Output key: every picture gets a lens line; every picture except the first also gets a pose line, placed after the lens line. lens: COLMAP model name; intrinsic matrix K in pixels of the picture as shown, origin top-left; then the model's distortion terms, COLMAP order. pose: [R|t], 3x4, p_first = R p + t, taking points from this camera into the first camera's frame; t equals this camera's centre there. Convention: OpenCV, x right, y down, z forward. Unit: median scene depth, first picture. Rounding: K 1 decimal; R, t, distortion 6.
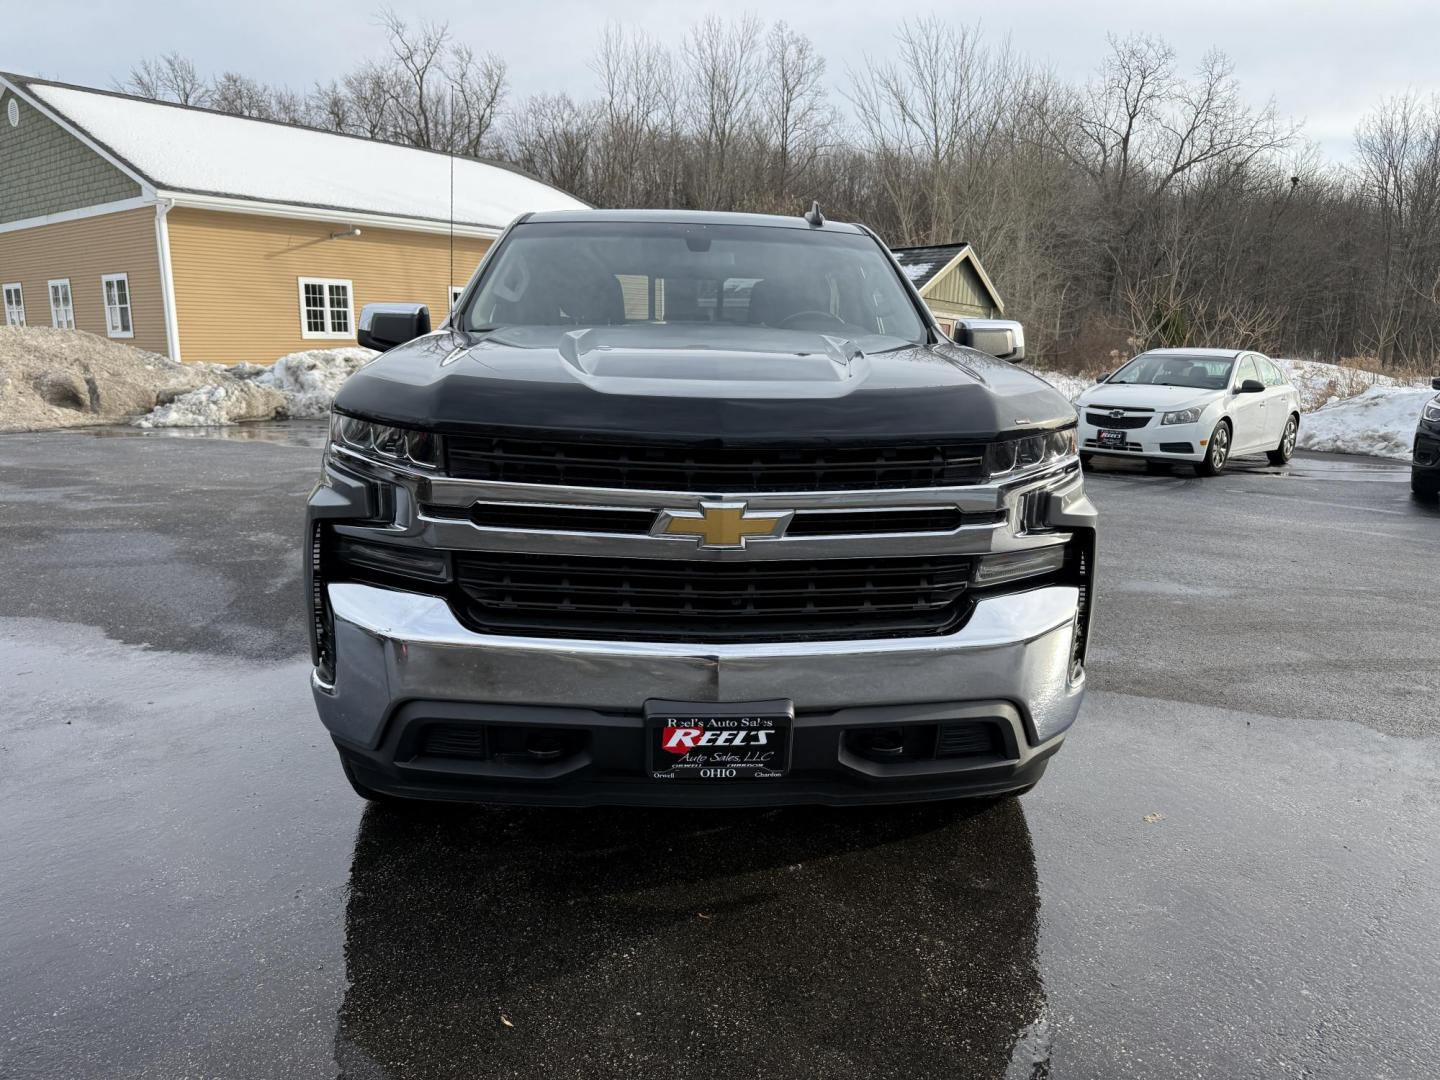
lens RADIAL K [[1030.6, 0, 731.9], [0, 1030.6, 529.8], [0, 0, 1]] dist [0.028762, -0.037253]
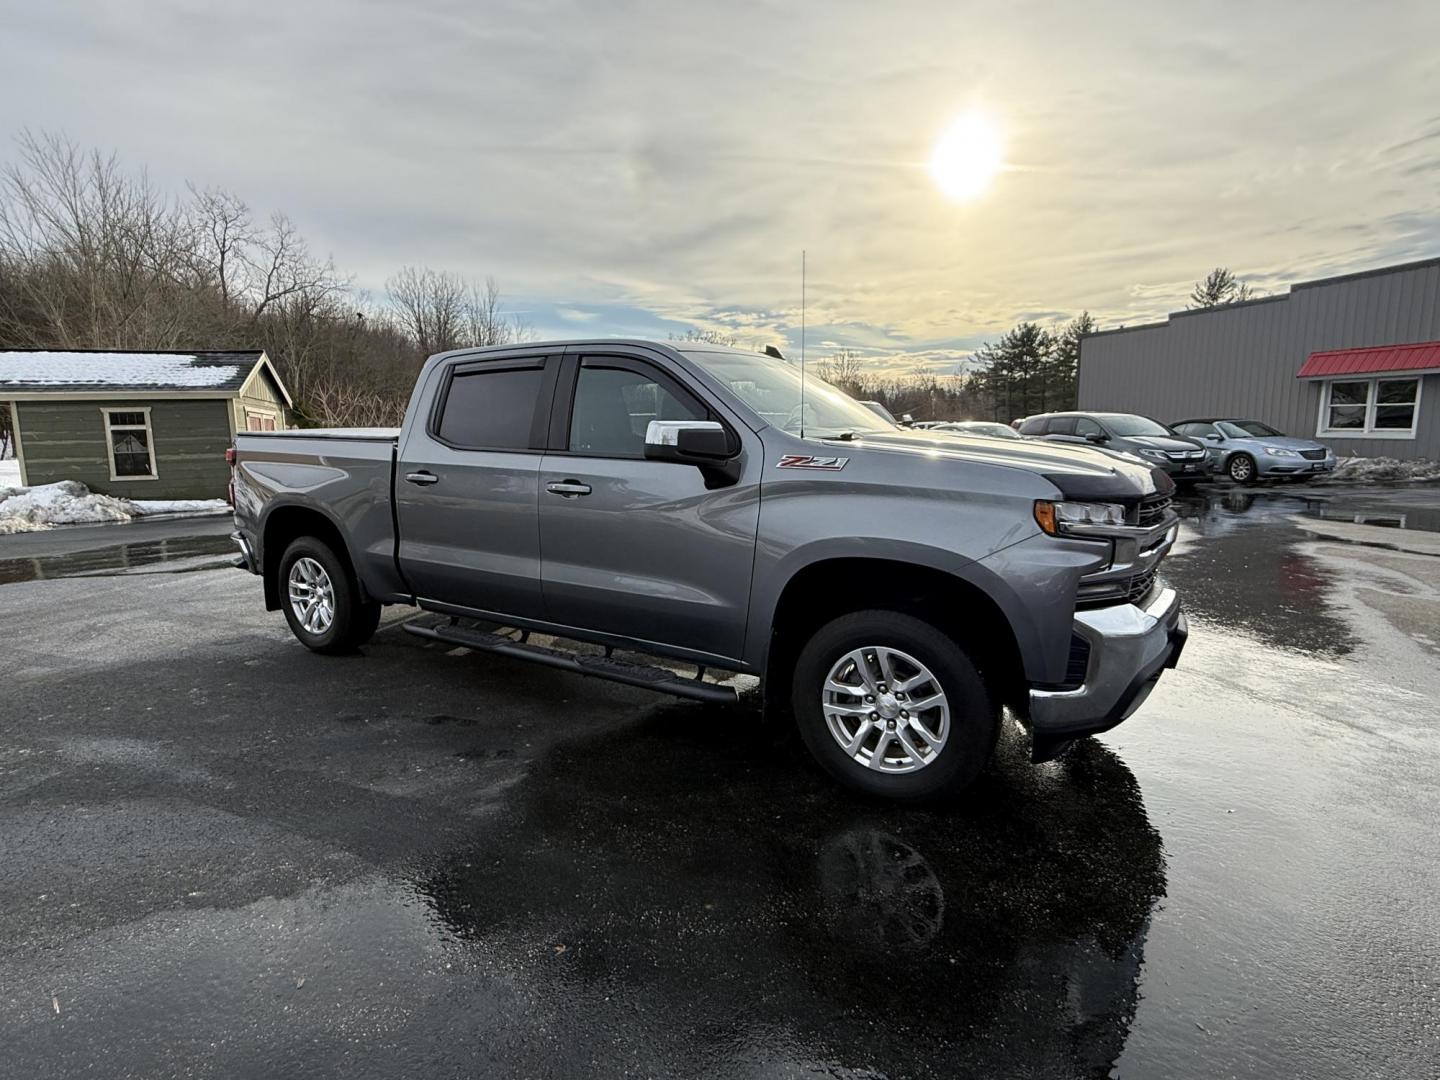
lens RADIAL K [[736.0, 0, 720.3], [0, 736.0, 517.9], [0, 0, 1]] dist [0.002969, -0.000691]
pose [[0.555047, -0.129983, 0.821601, -0.329866], [0.173156, 0.984133, 0.038719, -0.046934], [-0.813597, 0.120774, 0.568747, 0.180335]]
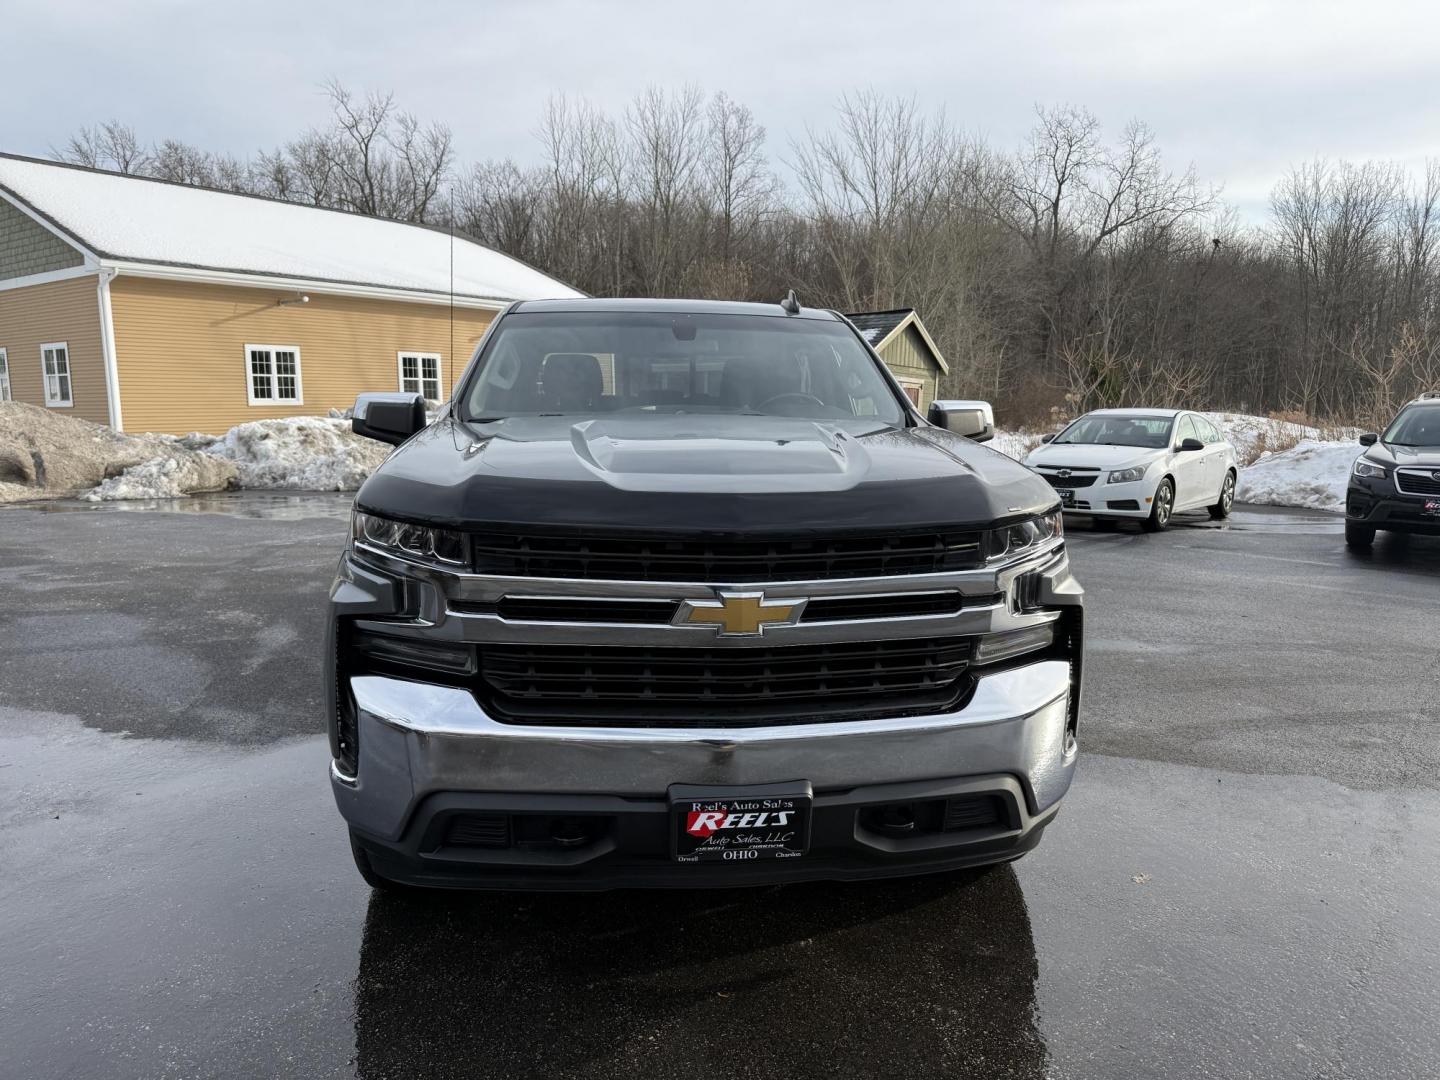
lens RADIAL K [[1030.6, 0, 731.4], [0, 1030.6, 529.4], [0, 0, 1]] dist [0.028762, -0.037253]
pose [[0.998582, -0.018258, 0.050011, -0.013967], [0.020997, 0.998277, -0.054795, -0.006756], [-0.048924, 0.055767, 0.997244, -0.010655]]
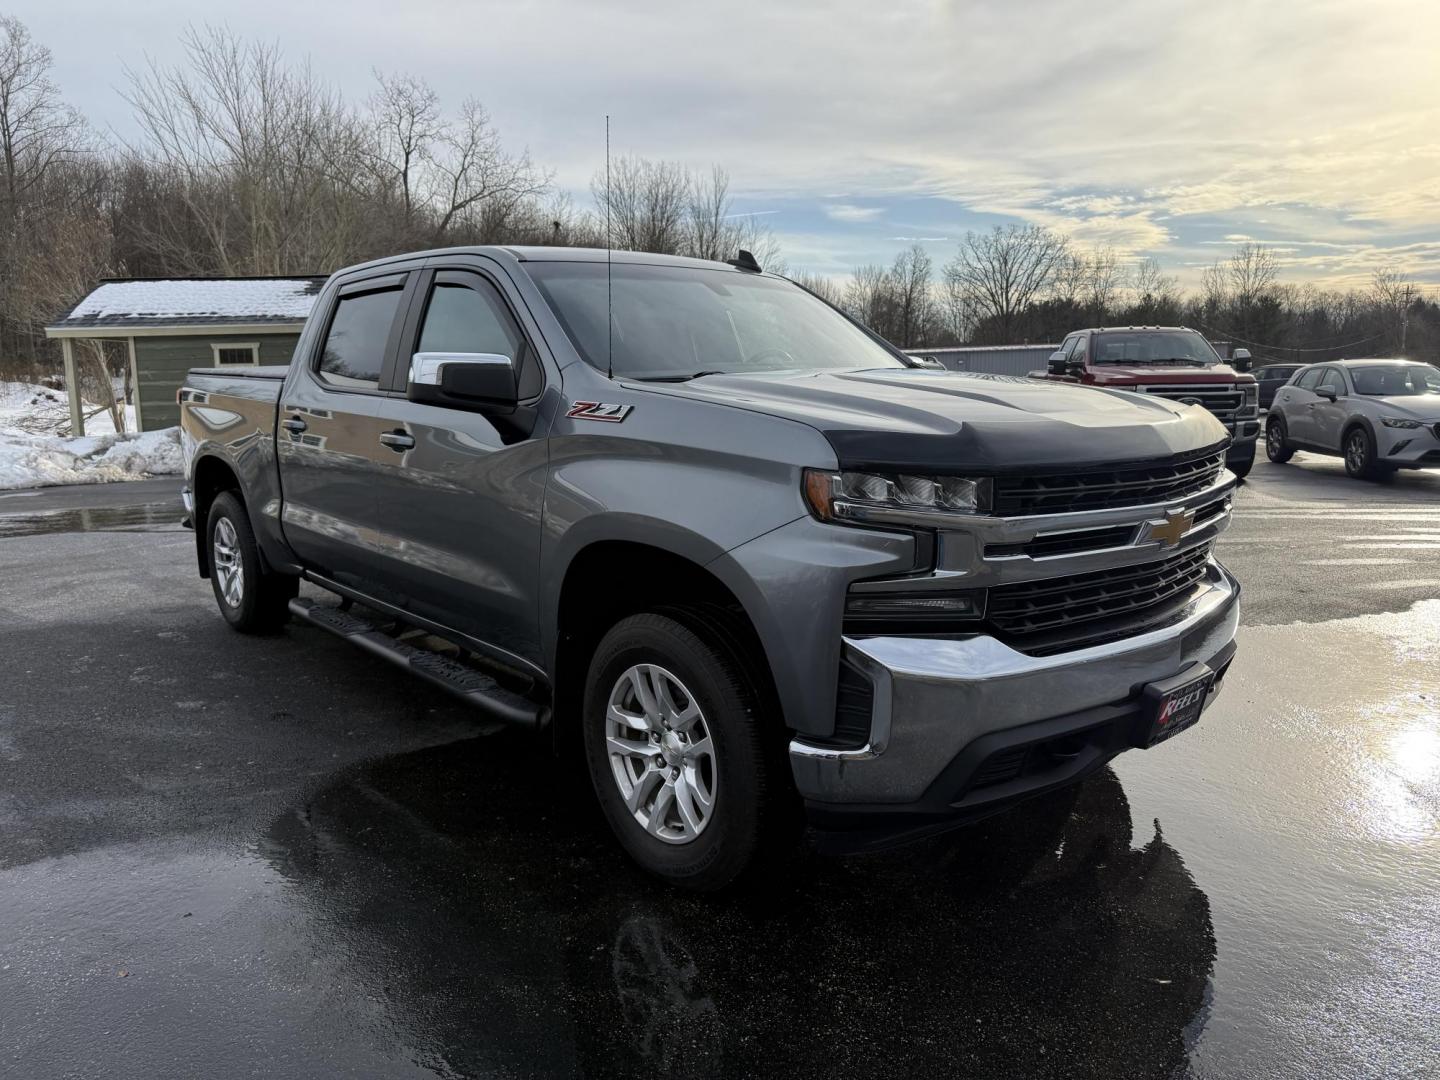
lens RADIAL K [[1030.6, 0, 723.7], [0, 1030.6, 521.6], [0, 0, 1]] dist [0.028762, -0.037253]
pose [[0.783665, -0.117945, 0.609884, -0.235998], [0.137847, 0.990349, 0.014397, -0.020806], [-0.605696, 0.072788, 0.792360, 0.068423]]
